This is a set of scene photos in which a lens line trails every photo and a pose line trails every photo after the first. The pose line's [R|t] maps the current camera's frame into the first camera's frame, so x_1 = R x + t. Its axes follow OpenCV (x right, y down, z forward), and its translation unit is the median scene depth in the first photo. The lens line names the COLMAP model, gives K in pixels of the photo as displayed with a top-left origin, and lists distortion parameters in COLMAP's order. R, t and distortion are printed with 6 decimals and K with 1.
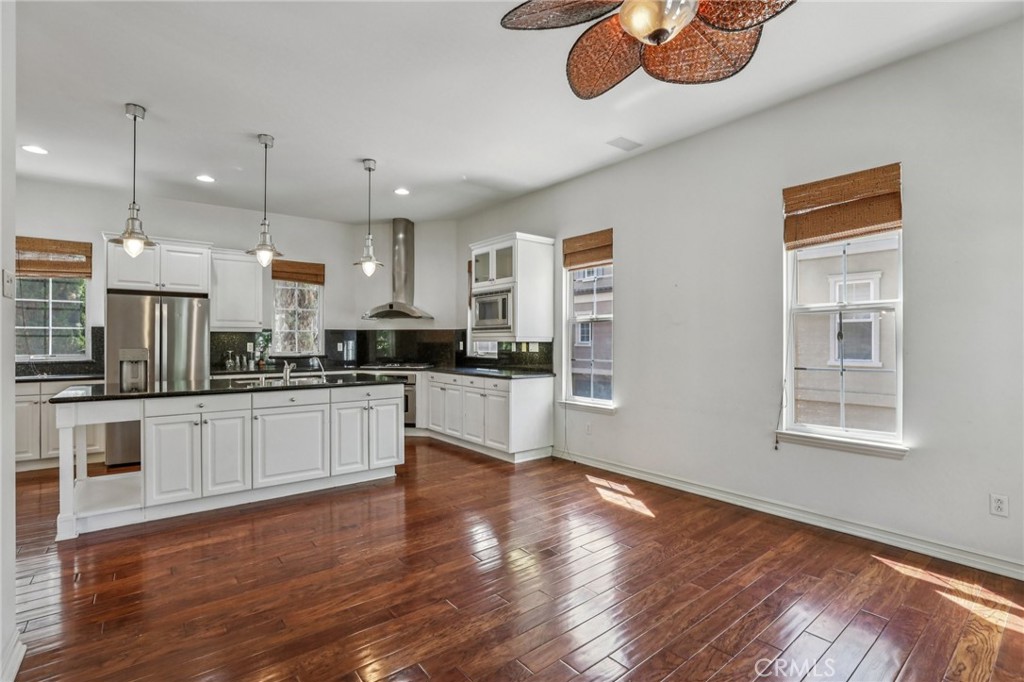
lens RADIAL K [[472.6, 0, 512.0], [0, 472.6, 341.0], [0, 0, 1]] dist [-0.024920, 0.000203]
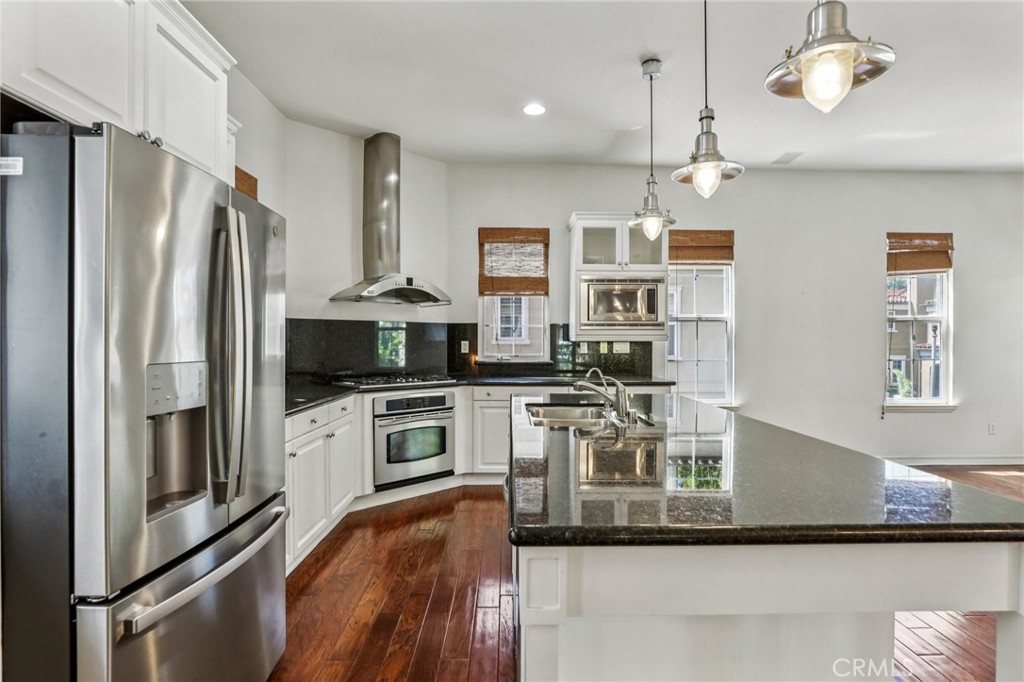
lens RADIAL K [[511.8, 0, 517.9], [0, 511.8, 343.2], [0, 0, 1]] dist [-0.015655, 0.000490]
pose [[0.607772, -0.002008, 0.794109, -0.855732], [-0.002456, 0.999987, 0.004408, 0.001807], [-0.794108, -0.004630, 0.607759, 0.625787]]
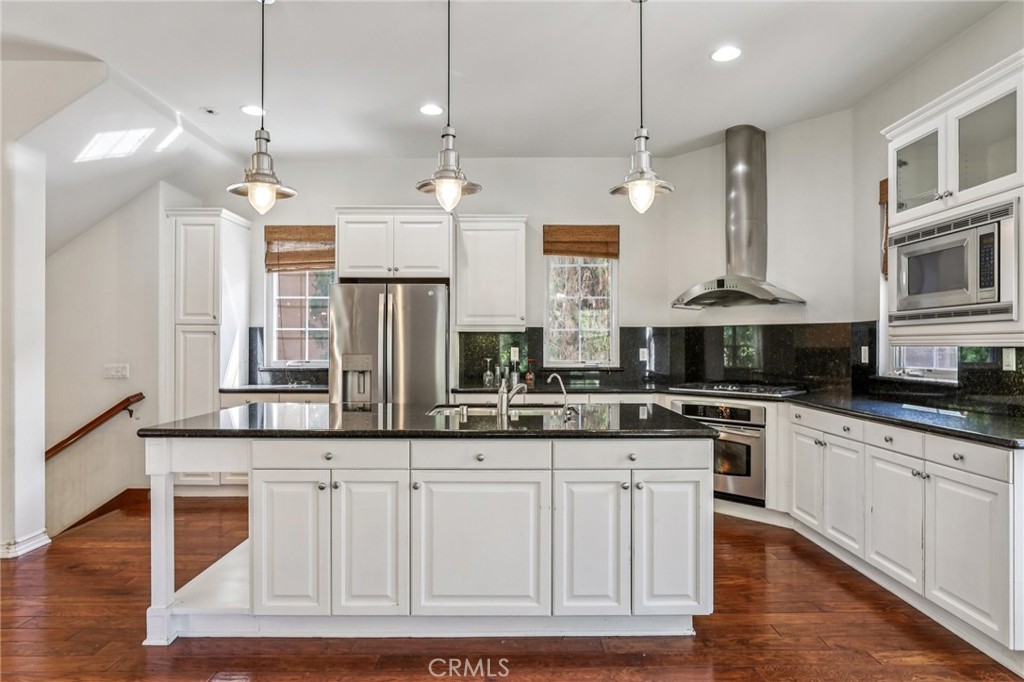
lens RADIAL K [[576.7, 0, 516.2], [0, 576.7, 344.3], [0, 0, 1]] dist [-0.017312, 0.000978]
pose [[0.787750, -0.000201, -0.615995, -0.032208], [-0.000700, 0.999999, -0.001222, 0.000462], [0.615994, 0.001394, 0.787749, 0.389060]]
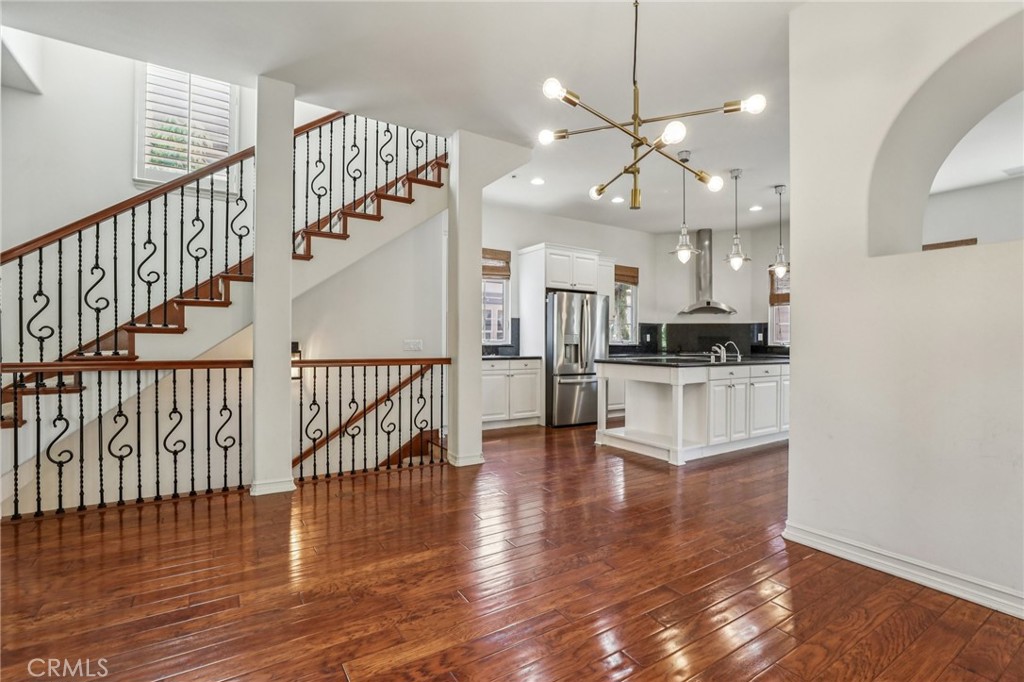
lens RADIAL K [[467.2, 0, 524.5], [0, 467.2, 345.1], [0, 0, 1]] dist [-0.023862, 0.000267]
pose [[0.995858, 0.006539, -0.090692, -0.764165], [-0.005952, 0.999960, 0.006731, 0.033960], [0.090732, -0.006164, 0.995856, -0.266656]]
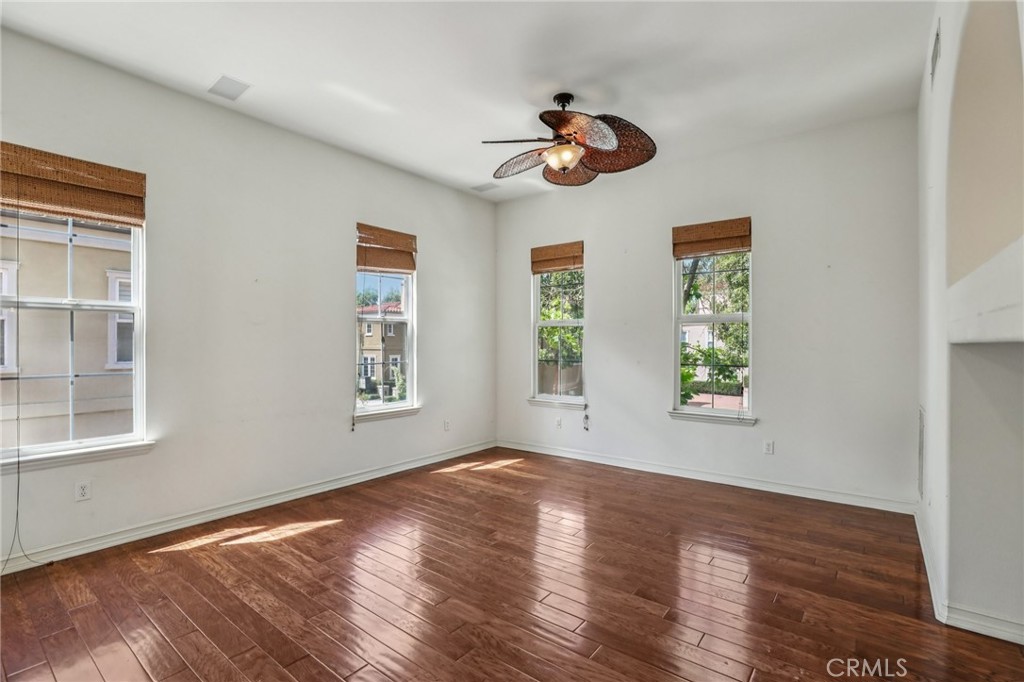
lens RADIAL K [[475.7, 0, 510.3], [0, 475.7, 344.2], [0, 0, 1]] dist [-0.003441, -0.000237]
pose [[-0.217524, -0.000708, 0.976055, -0.499249], [-0.001951, 0.999998, 0.000290, 0.000663], [-0.976053, -0.001841, -0.217525, 0.574629]]
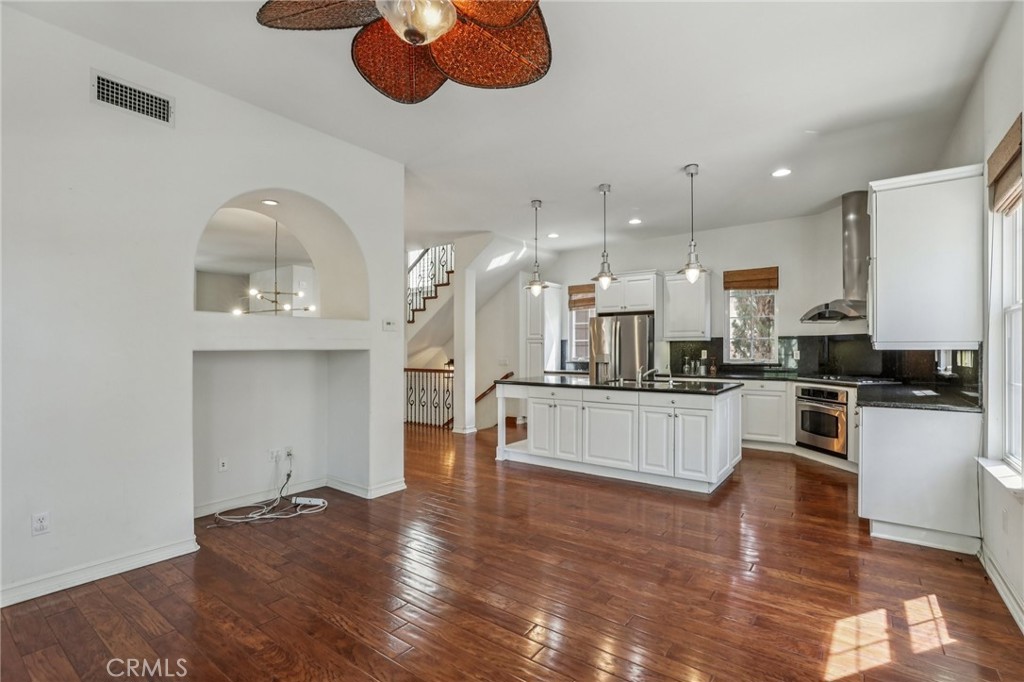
lens RADIAL K [[467.2, 0, 524.5], [0, 467.2, 345.1], [0, 0, 1]] dist [-0.023862, 0.000267]
pose [[0.269290, -0.007521, -0.963030, 0.470269], [0.002970, 0.999971, -0.006979, -0.002164], [0.963055, -0.000981, 0.269304, 0.349548]]
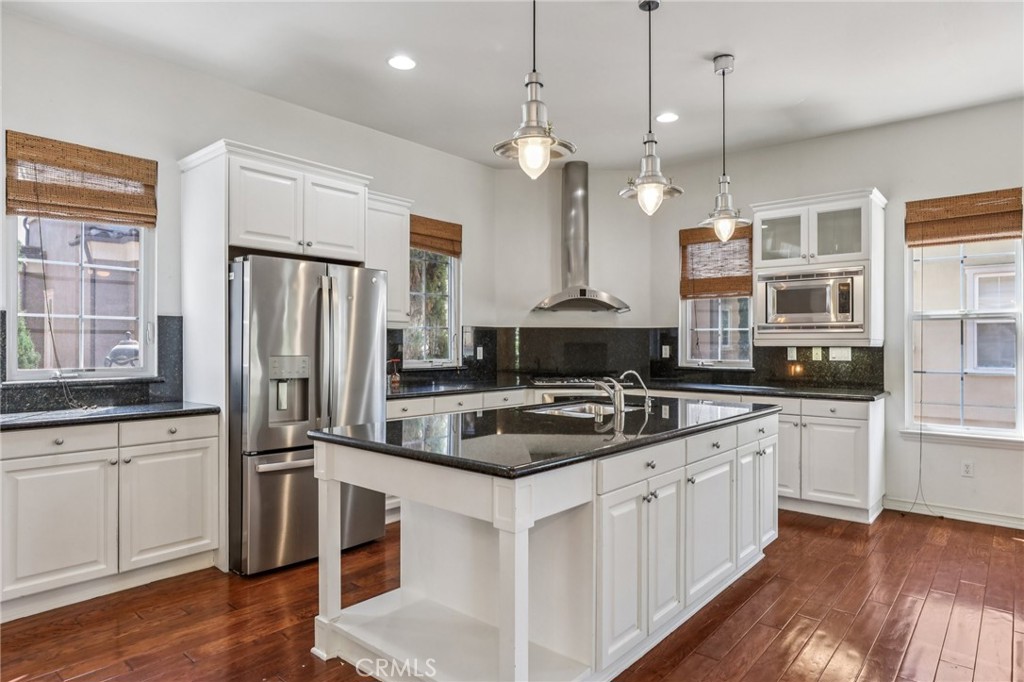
lens RADIAL K [[595.2, 0, 521.9], [0, 595.2, 338.2], [0, 0, 1]] dist [-0.015677, 0.001258]
pose [[0.980707, 0.005778, 0.195398, -0.630867], [-0.004043, 0.999949, -0.009279, -0.000440], [-0.195442, 0.008310, 0.980680, 0.242140]]
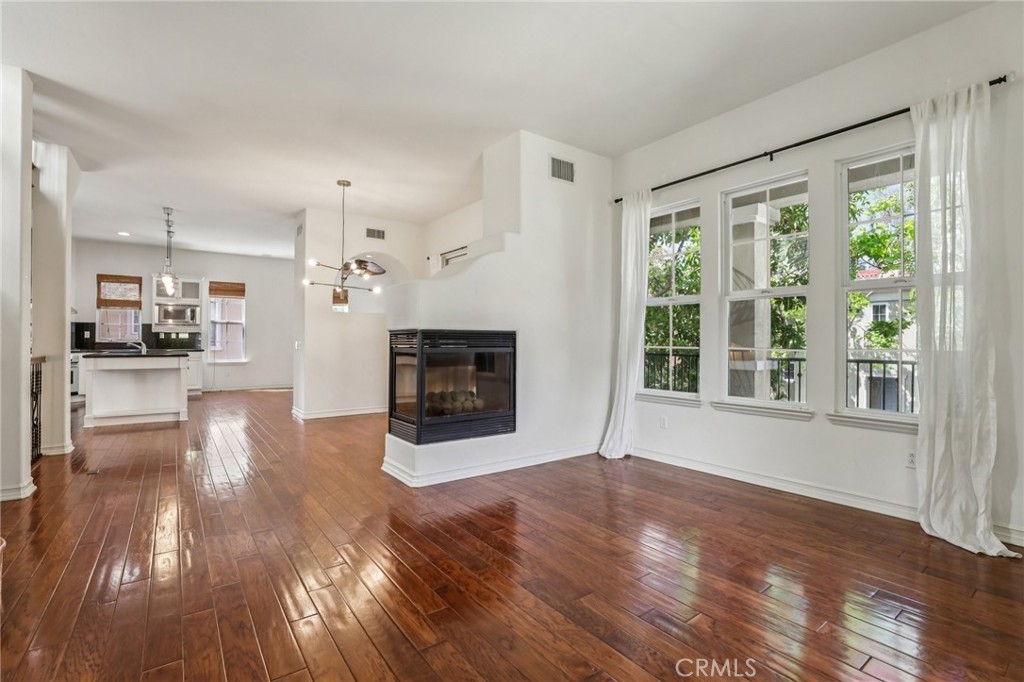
lens RADIAL K [[474.3, 0, 519.6], [0, 474.3, 335.9], [0, 0, 1]] dist [-0.022414, -0.000058]
pose [[0.037588, 0.009997, 0.999243, -1.817855], [-0.001798, 0.999949, -0.009937, 0.032202], [-0.999292, -0.001423, 0.037604, -0.380247]]
